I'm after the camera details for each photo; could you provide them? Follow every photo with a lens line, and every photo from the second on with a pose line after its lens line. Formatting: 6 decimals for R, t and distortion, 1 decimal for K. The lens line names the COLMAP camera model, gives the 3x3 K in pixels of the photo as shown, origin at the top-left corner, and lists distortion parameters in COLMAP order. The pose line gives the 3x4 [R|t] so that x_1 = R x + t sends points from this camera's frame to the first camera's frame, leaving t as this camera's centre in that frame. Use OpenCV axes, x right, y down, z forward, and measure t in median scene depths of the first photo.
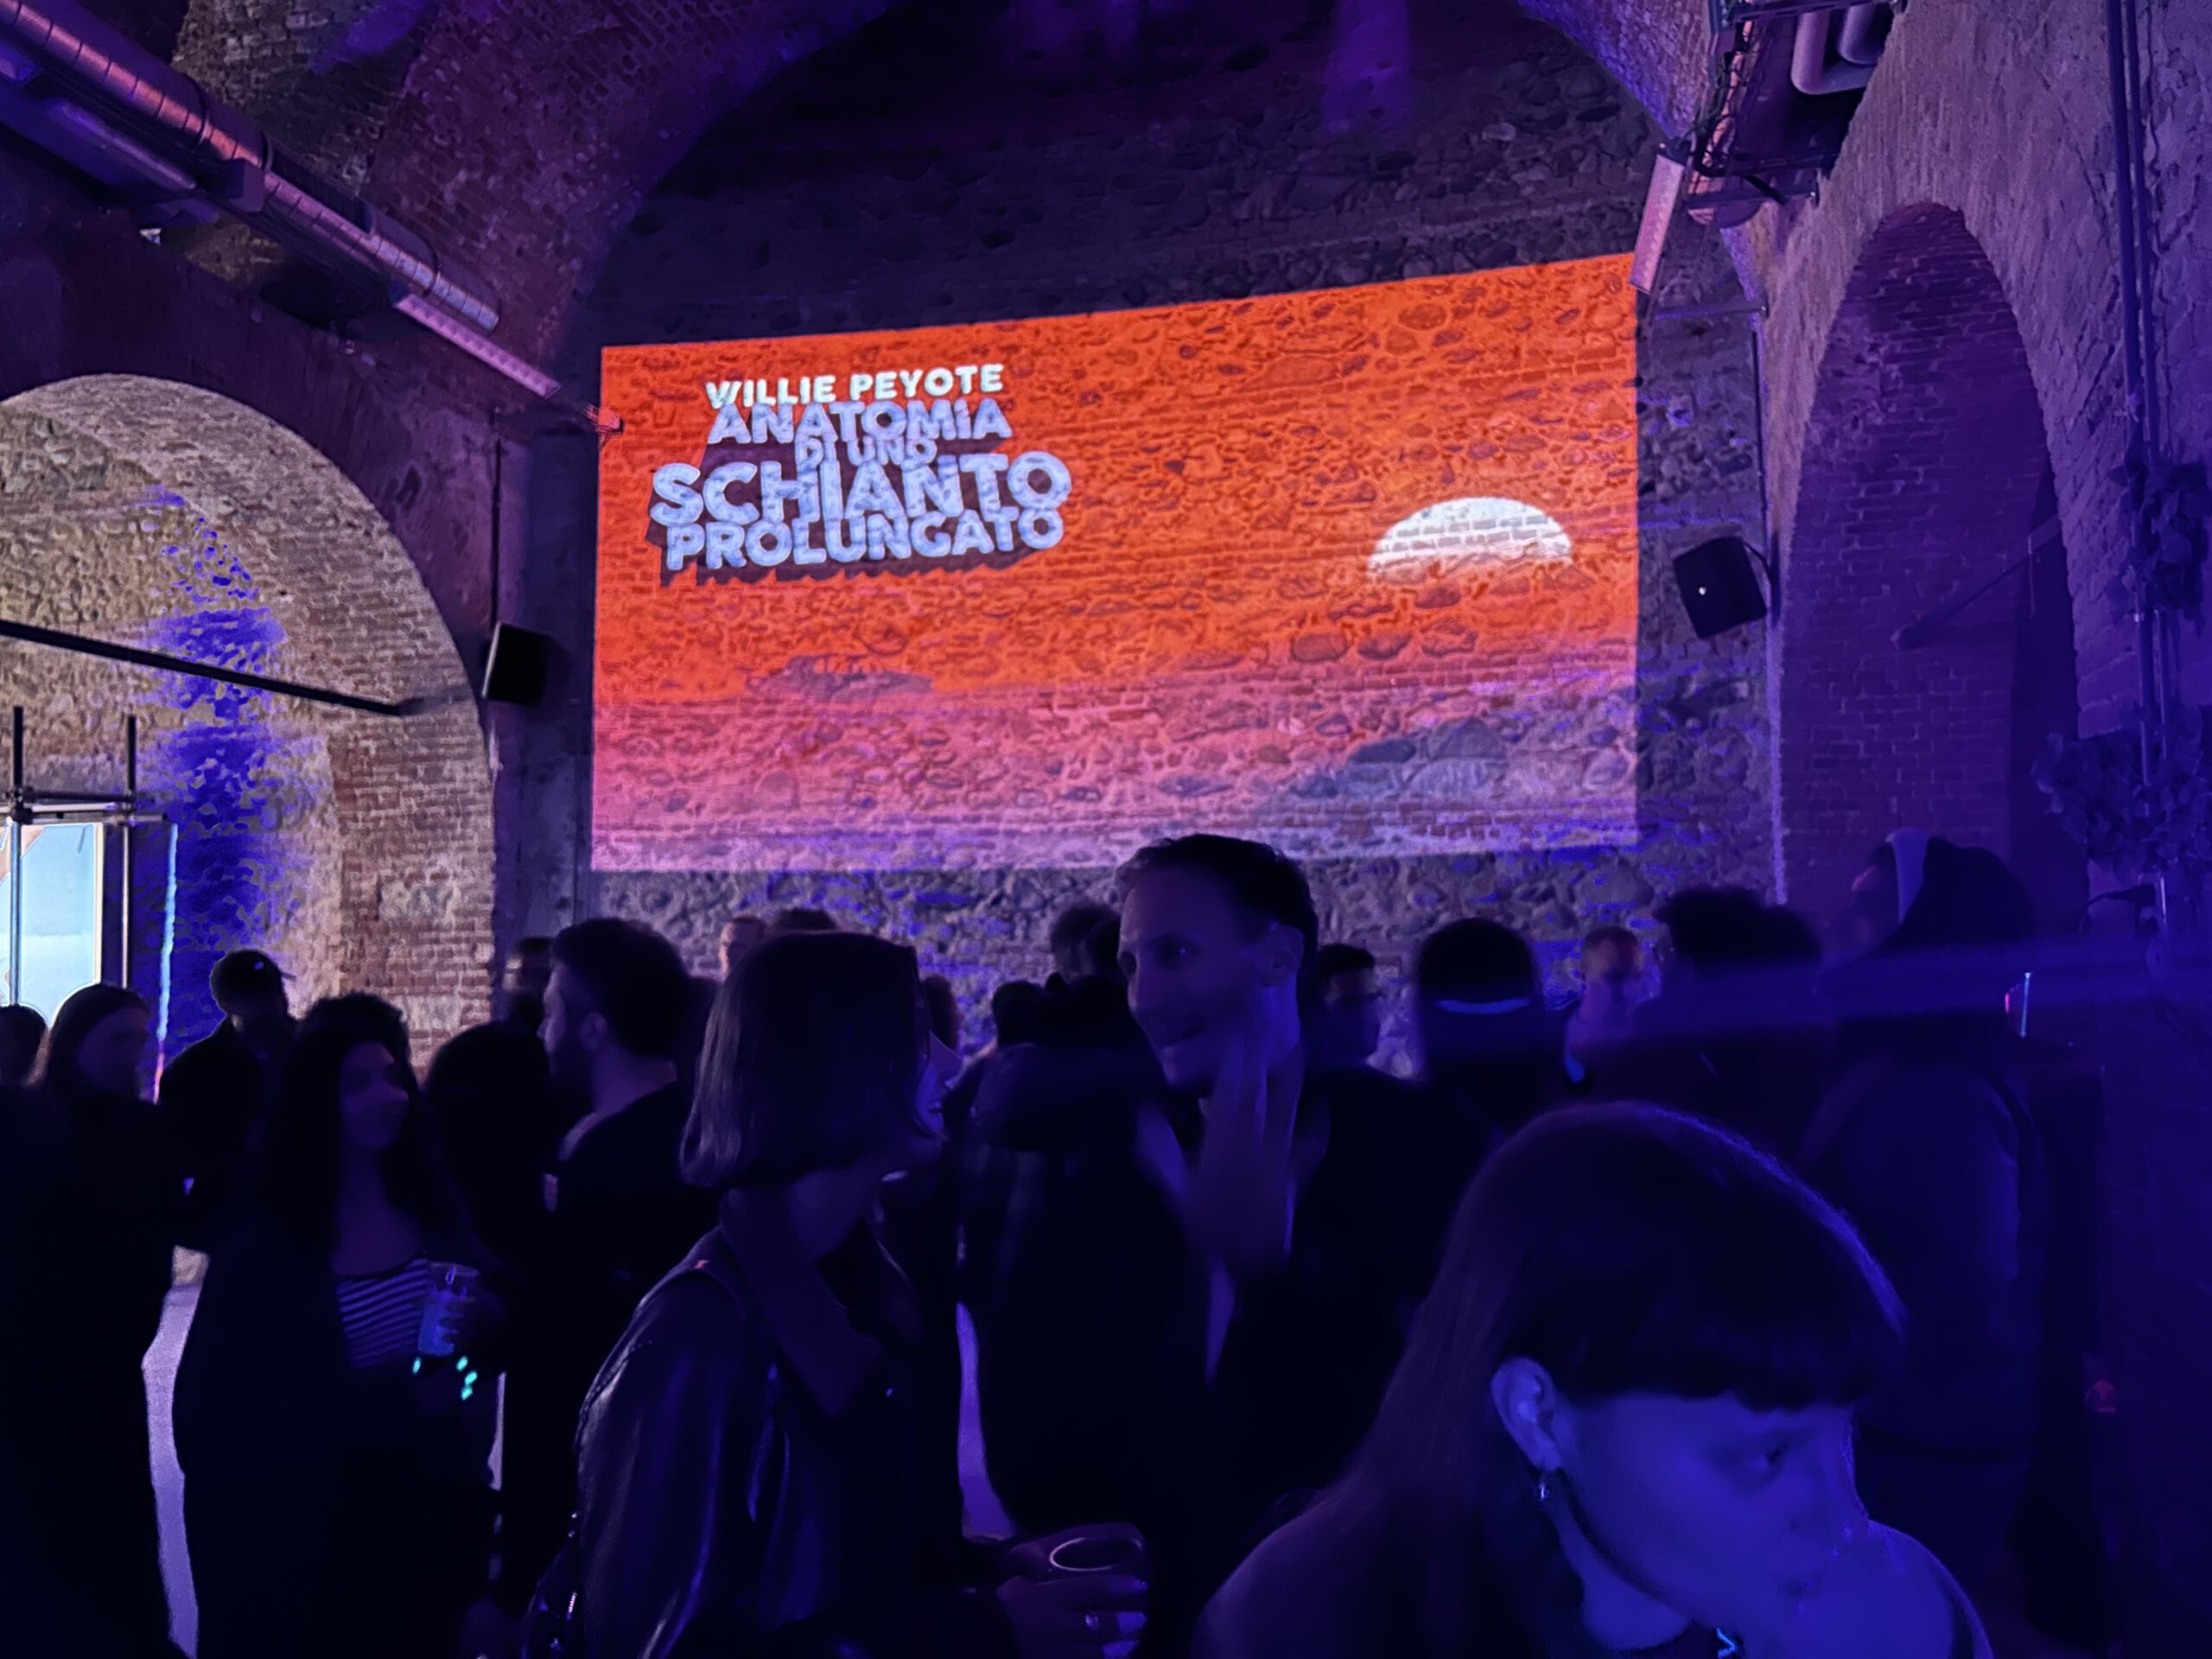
lens RADIAL K [[1671.7, 0, 1108.3], [0, 1671.7, 833.7], [0, 0, 1]] dist [0.080713, -0.019338]
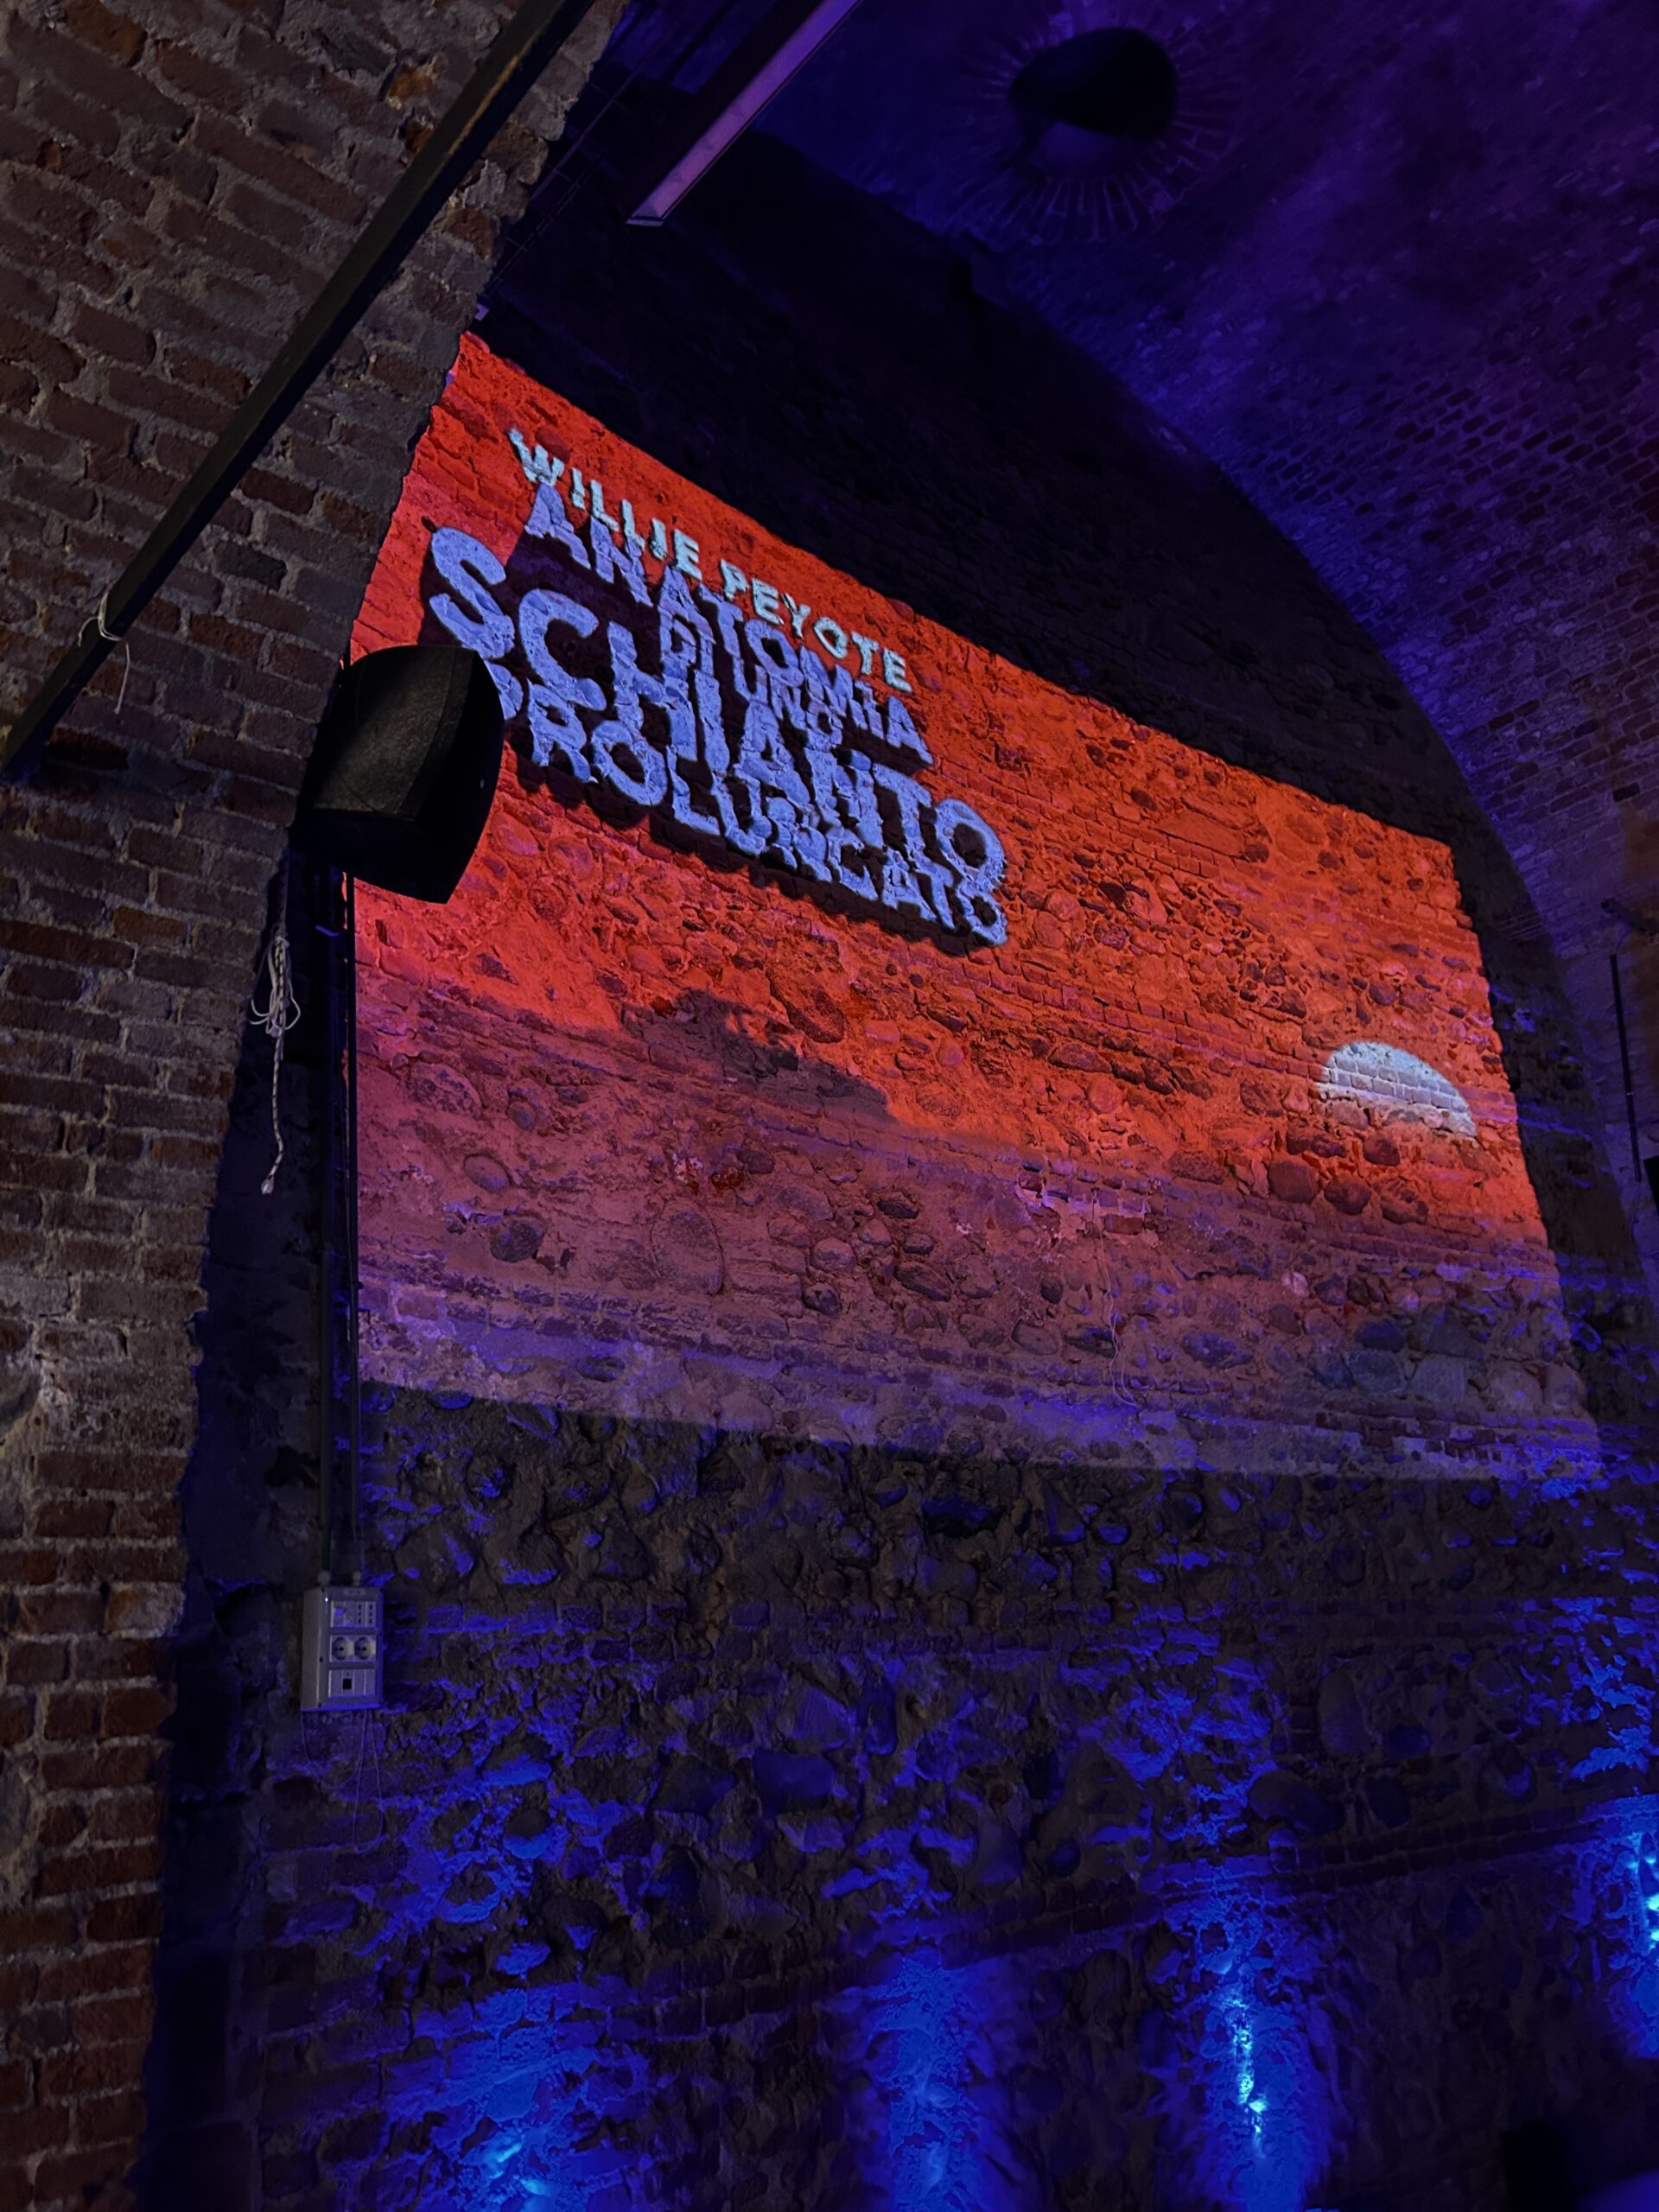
lens RADIAL K [[1671.7, 0, 833.7], [0, 1671.7, 1109.7], [0, 0, 1]] dist [0.080713, -0.019338]
pose [[0.587052, 0.241856, 0.772578, -0.538676], [-0.008665, 0.956153, -0.292740, 0.071338], [-0.809503, 0.165159, 0.563407, 0.705457]]
